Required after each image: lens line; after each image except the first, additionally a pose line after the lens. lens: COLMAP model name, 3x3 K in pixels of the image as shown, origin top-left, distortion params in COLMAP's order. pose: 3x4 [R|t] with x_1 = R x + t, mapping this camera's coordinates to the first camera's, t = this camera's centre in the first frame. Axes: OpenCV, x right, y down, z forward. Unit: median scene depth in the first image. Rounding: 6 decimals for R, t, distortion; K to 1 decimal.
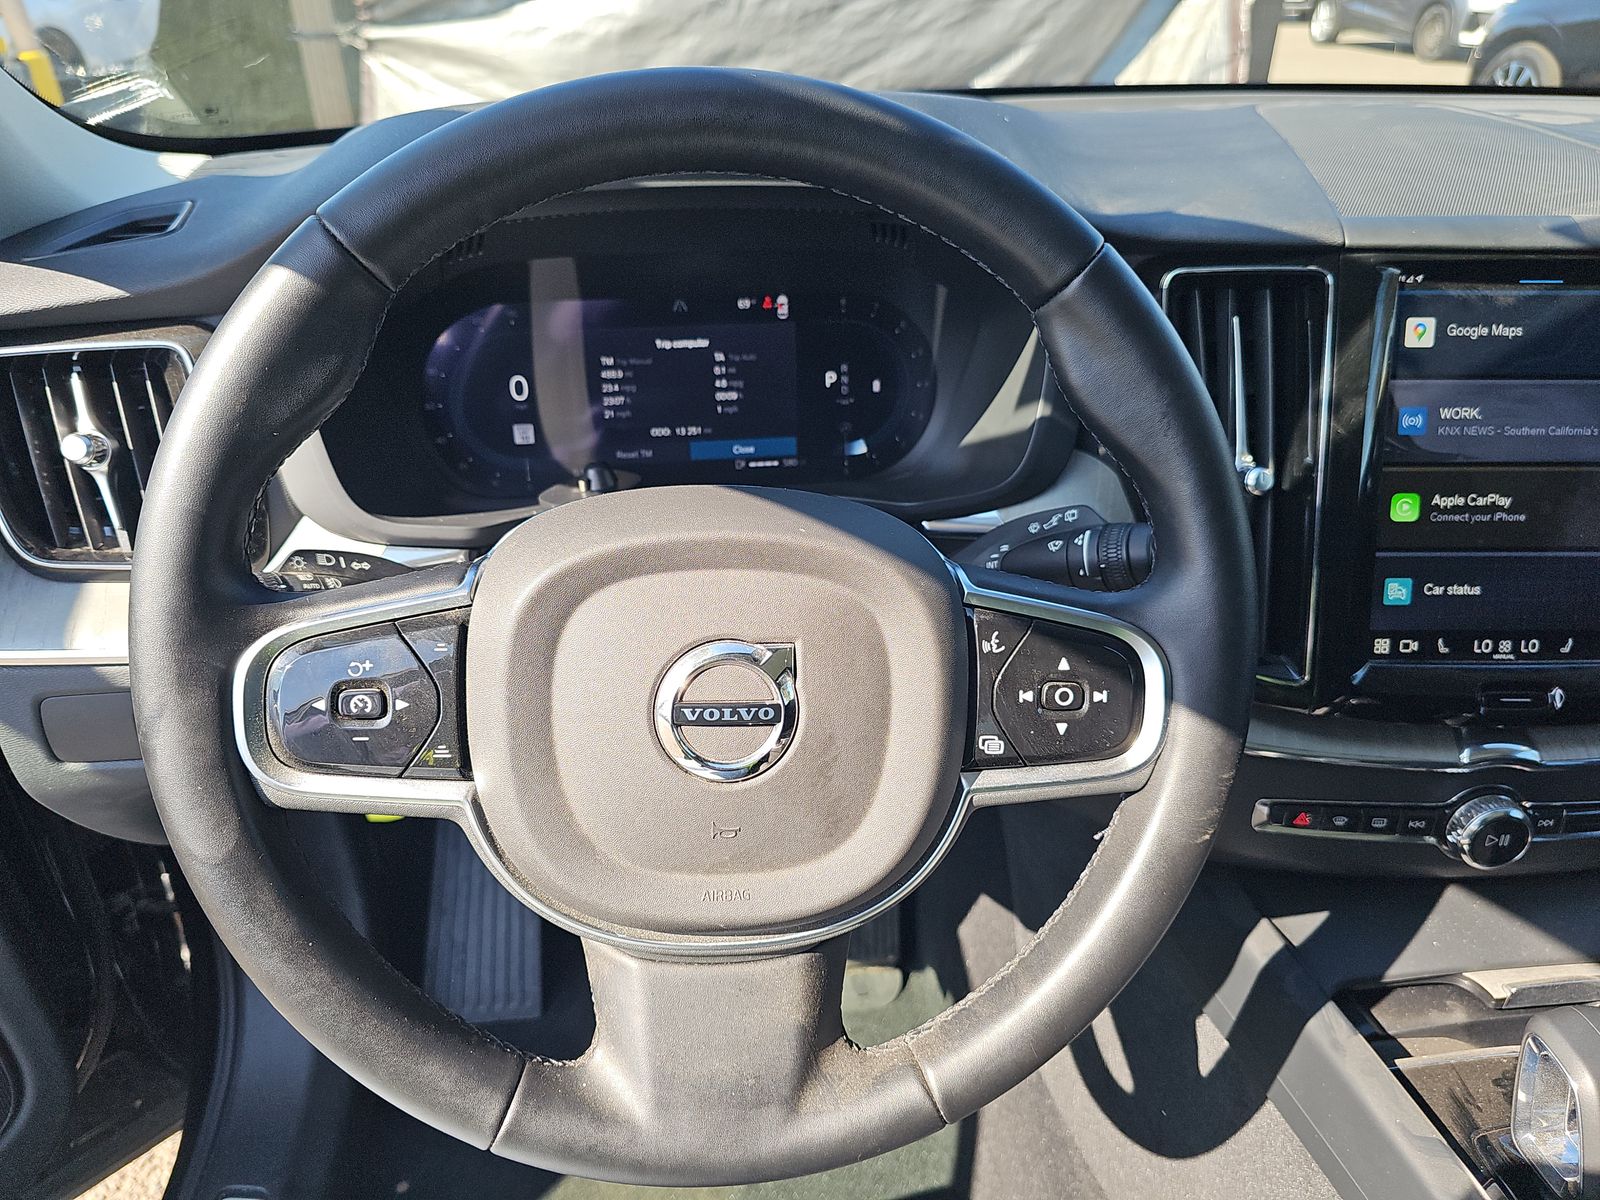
lens RADIAL K [[1062.9, 0, 786.7], [0, 1062.9, 582.7], [0, 0, 1]] dist [0.064529, -0.049336]
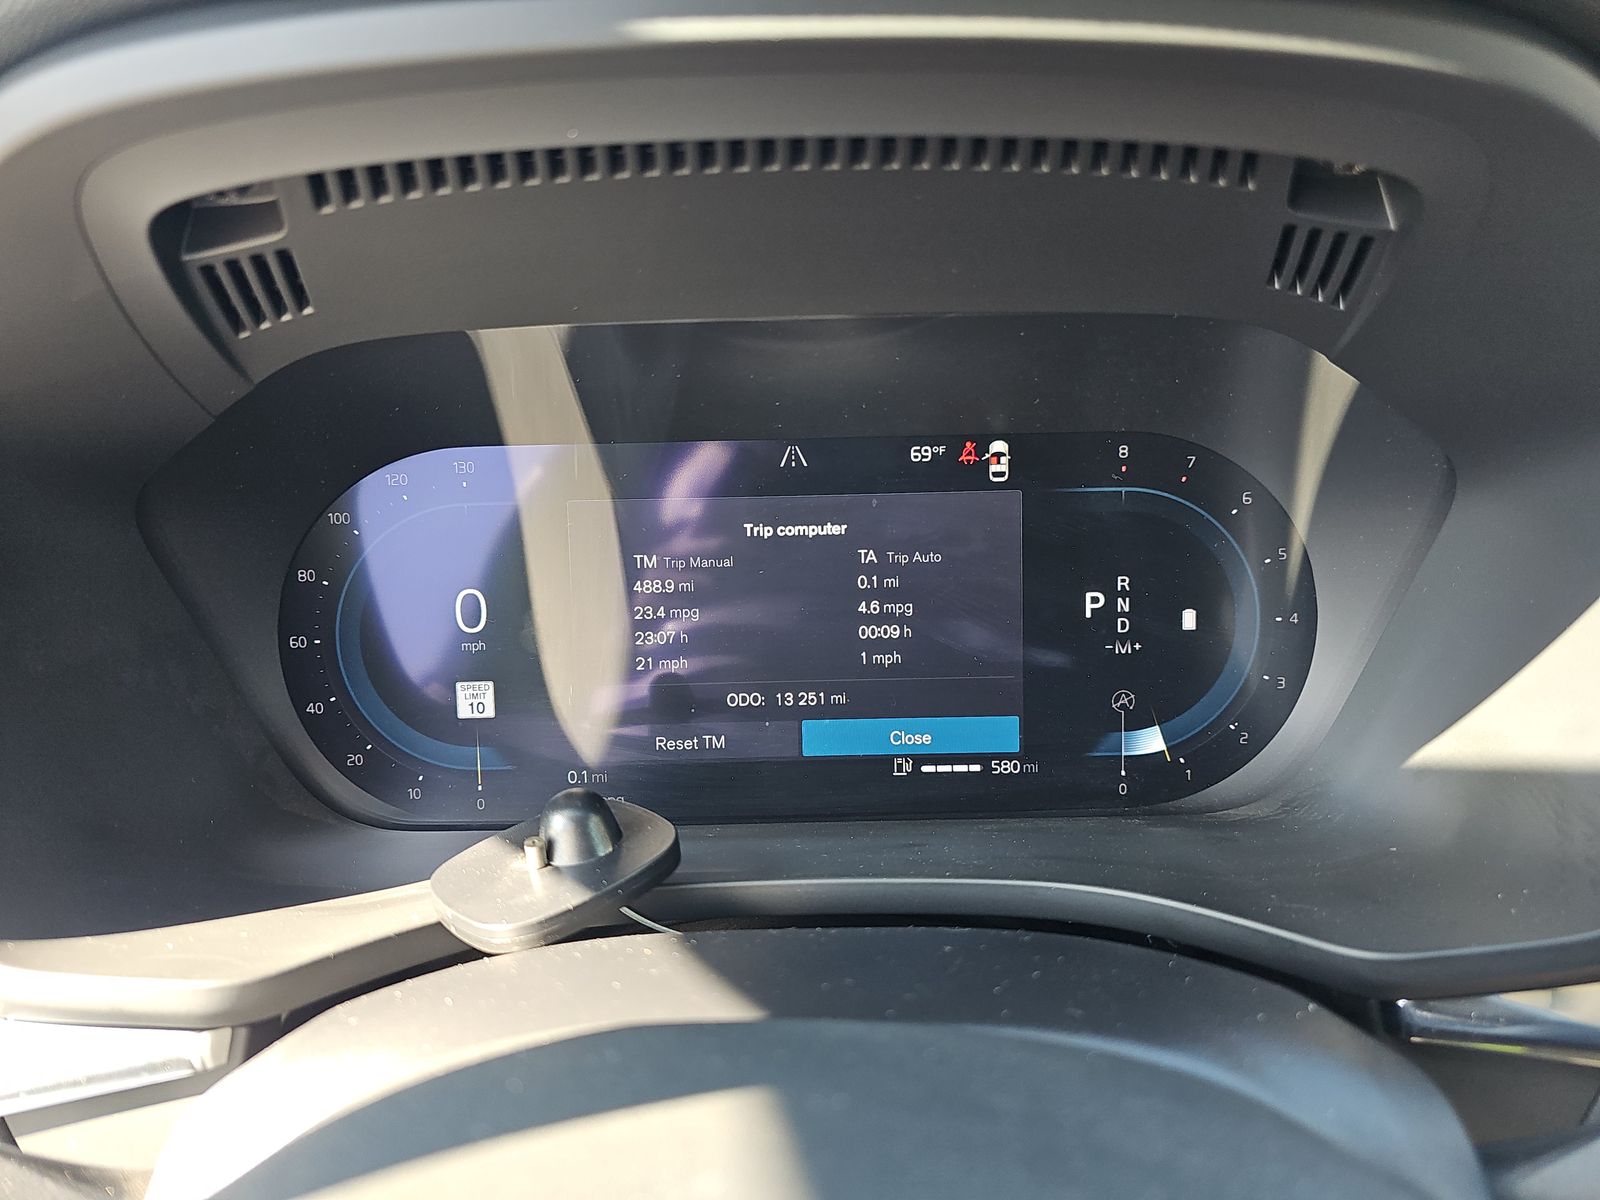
lens RADIAL K [[1062.9, 0, 789.4], [0, 1062.9, 602.5], [0, 0, 1]] dist [0.064529, -0.049336]
pose [[0.993264, 0.022915, -0.113584, -0.047616], [-0.041631, 0.985371, -0.165259, -0.118893], [0.108136, 0.168875, 0.979688, 0.572129]]
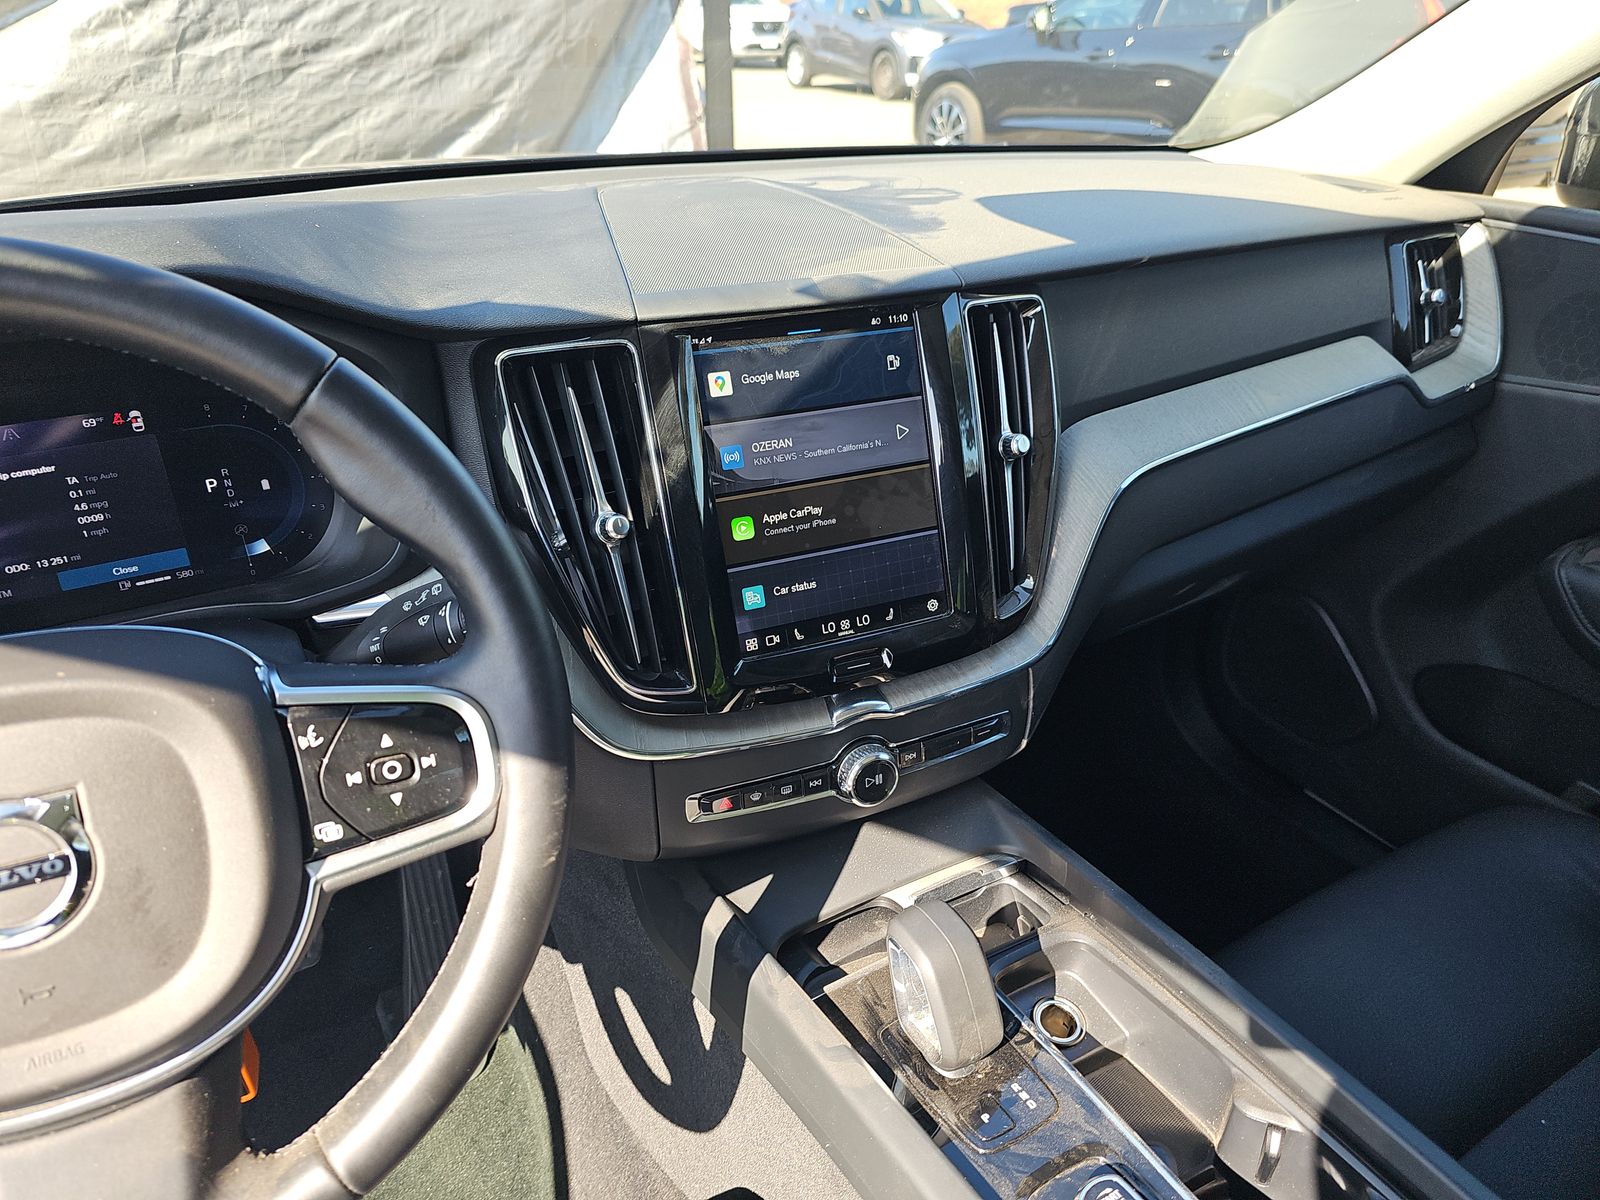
lens RADIAL K [[1062.9, 0, 788.0], [0, 1062.9, 584.4], [0, 0, 1]] dist [0.064529, -0.049336]
pose [[0.927204, -0.182469, 0.327106, 0.218138], [0.191584, 0.981466, 0.004434, -0.004318], [-0.321852, 0.058557, 0.944977, -0.119093]]
